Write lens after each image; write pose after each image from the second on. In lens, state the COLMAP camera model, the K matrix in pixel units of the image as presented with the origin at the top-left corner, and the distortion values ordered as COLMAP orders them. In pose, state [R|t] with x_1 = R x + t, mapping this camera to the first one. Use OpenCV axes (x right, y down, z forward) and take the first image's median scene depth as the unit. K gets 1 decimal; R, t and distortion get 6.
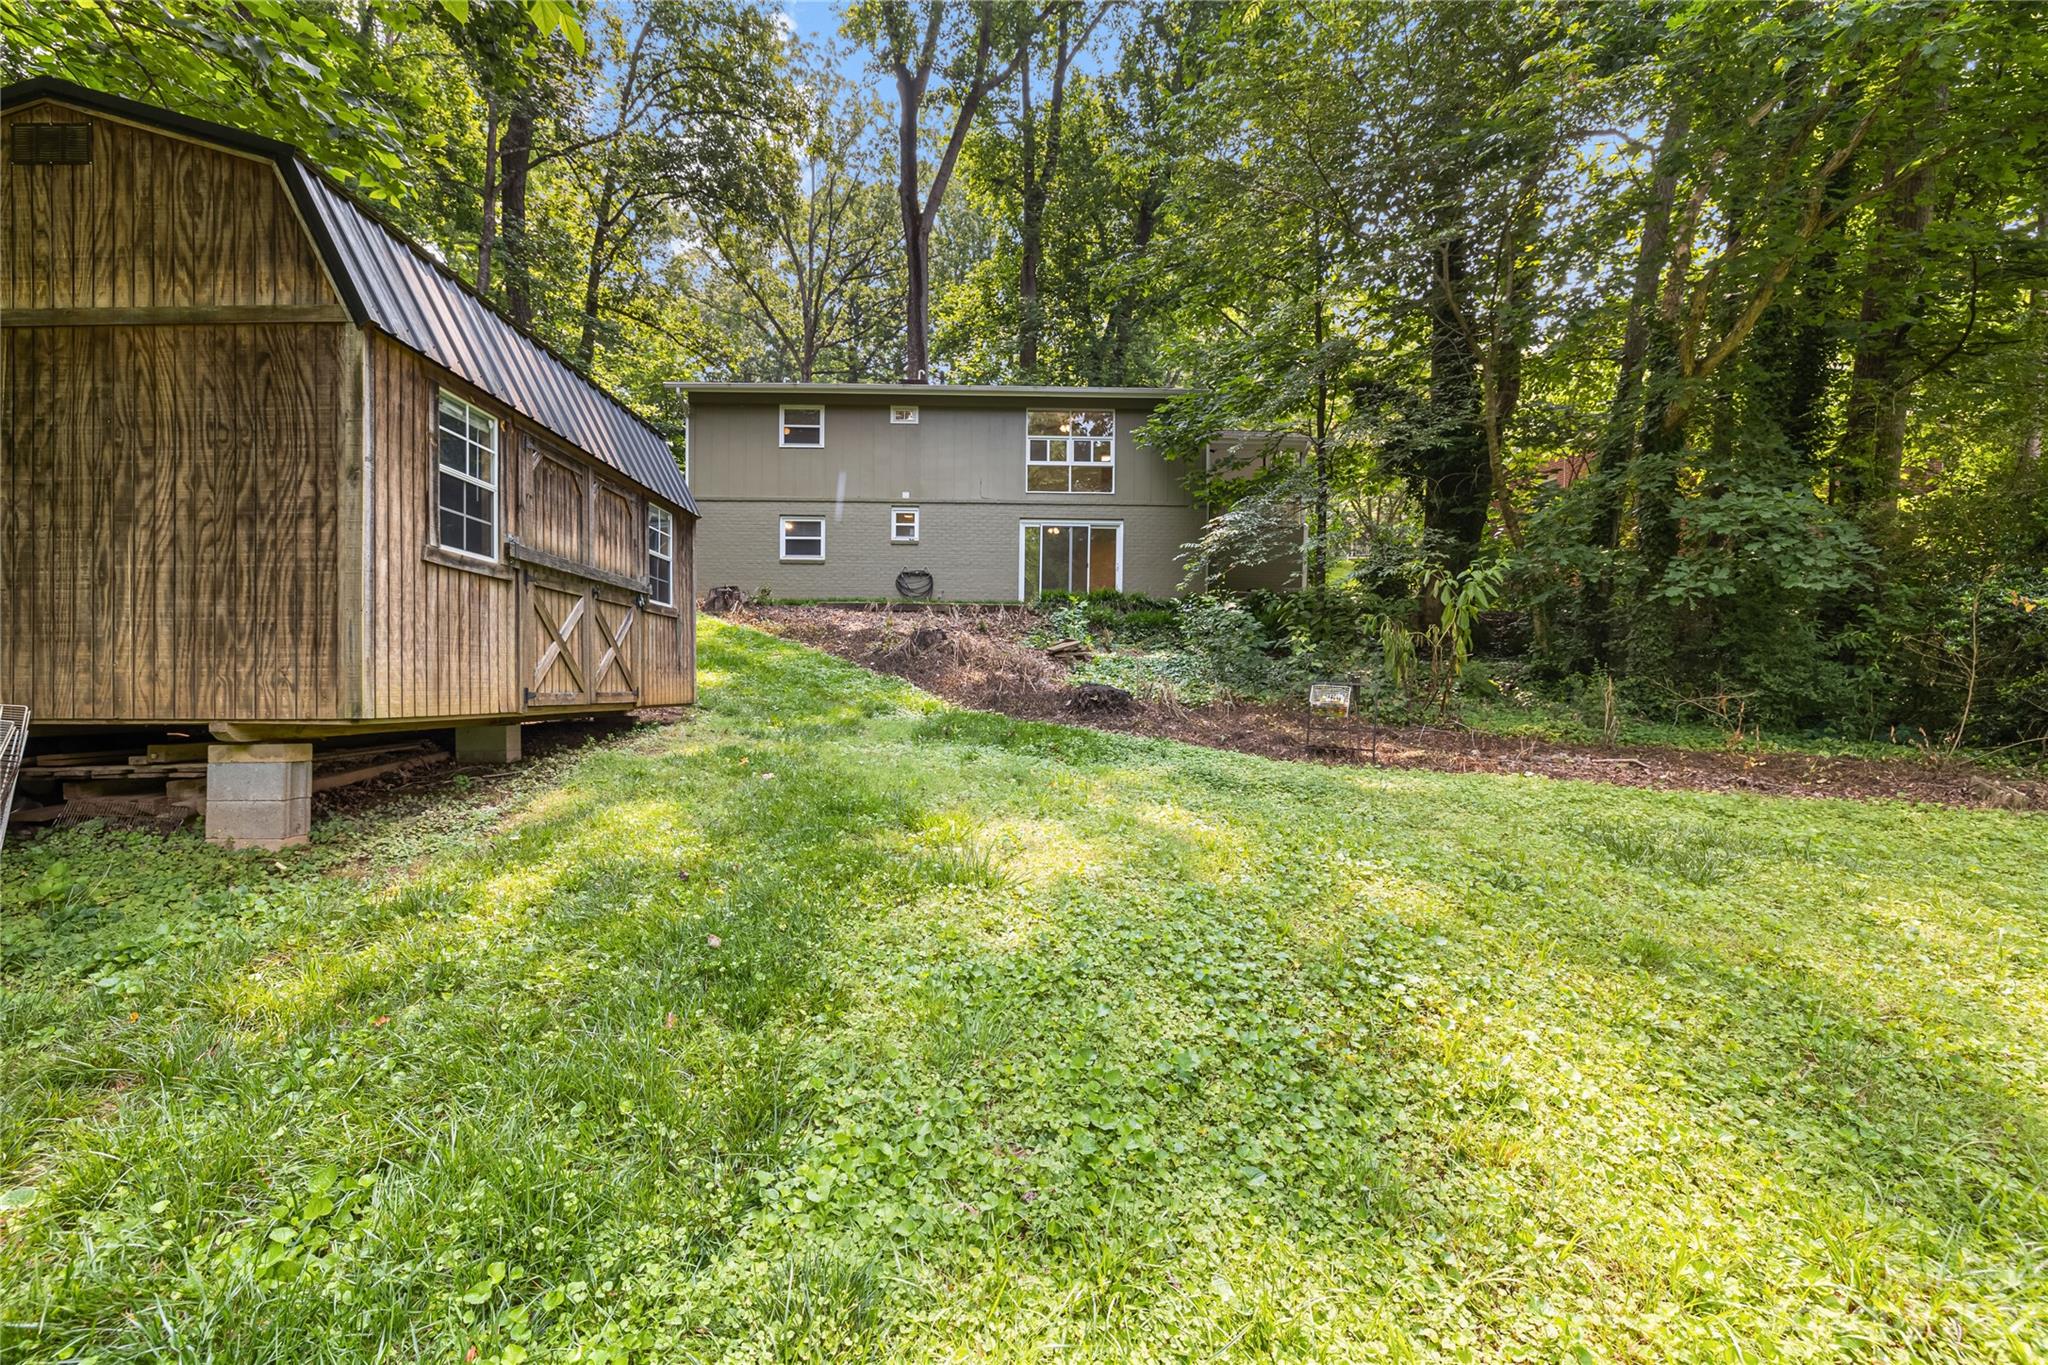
lens RADIAL K [[865.6, 0, 1020.5], [0, 865.6, 677.6], [0, 0, 1]] dist [0.001036, -0.000368]
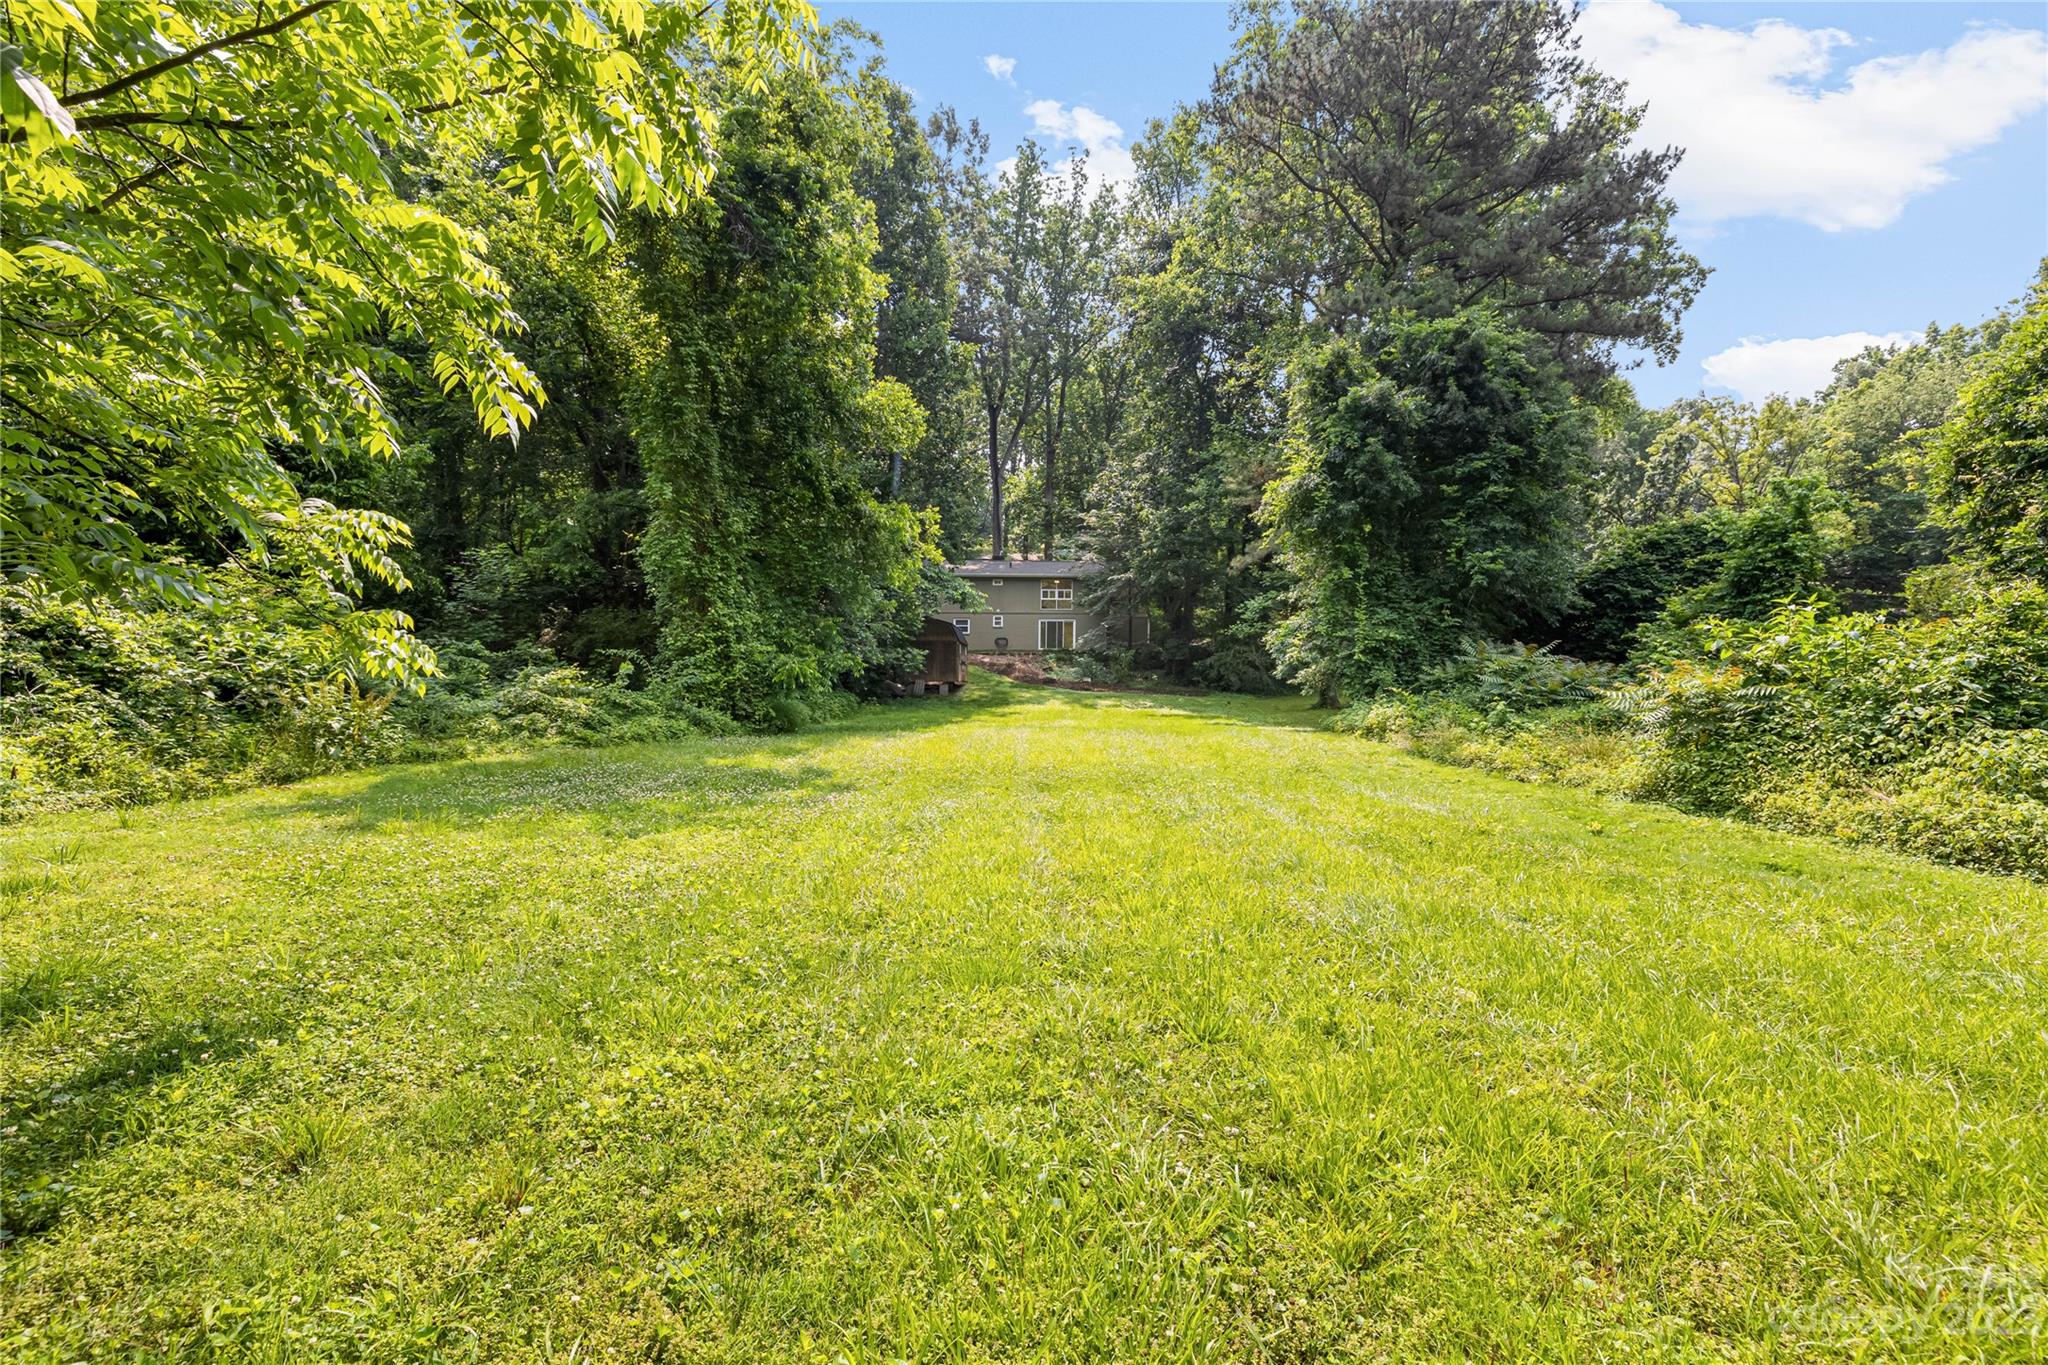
lens RADIAL K [[877.6, 0, 1019.9], [0, 877.6, 661.0], [0, 0, 1]] dist [0.001104, -0.000040]
pose [[0.997604, -0.006832, -0.068841, 0.294674], [0.004983, 0.999623, -0.026998, 0.061443], [0.069000, 0.026590, 0.997262, -4.069011]]
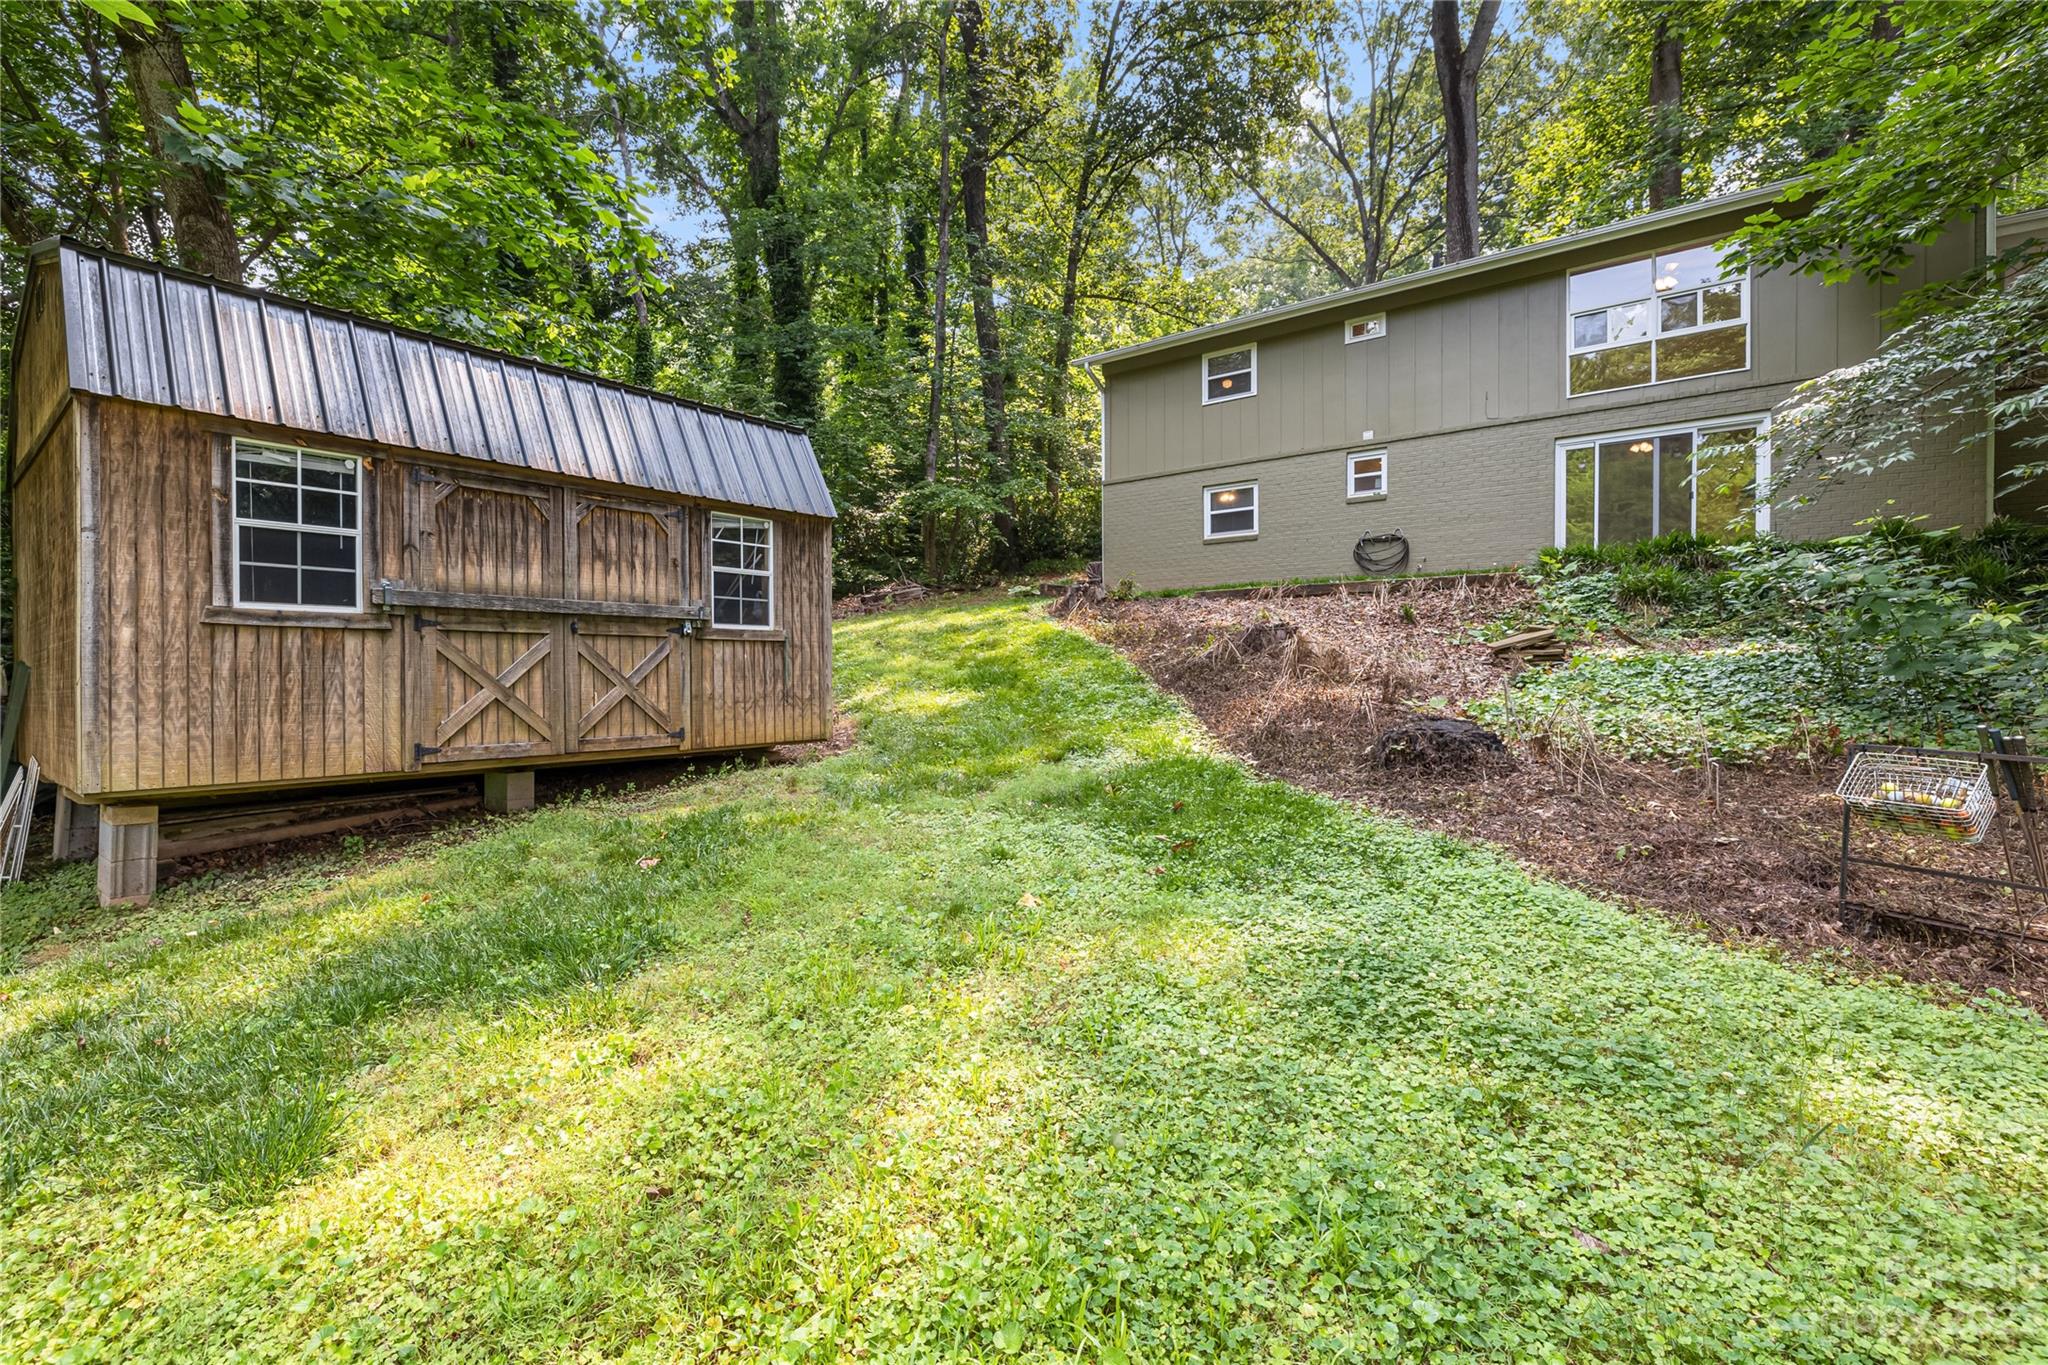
lens RADIAL K [[904.0, 0, 1023.0], [0, 904.0, 663.1], [0, 0, 1]] dist [-0.000131, -0.000002]
pose [[0.741967, -0.009701, -0.670366, 0.334101], [0.014695, 0.999890, 0.001794, -0.040333], [0.670275, -0.011182, 0.742029, 0.440045]]
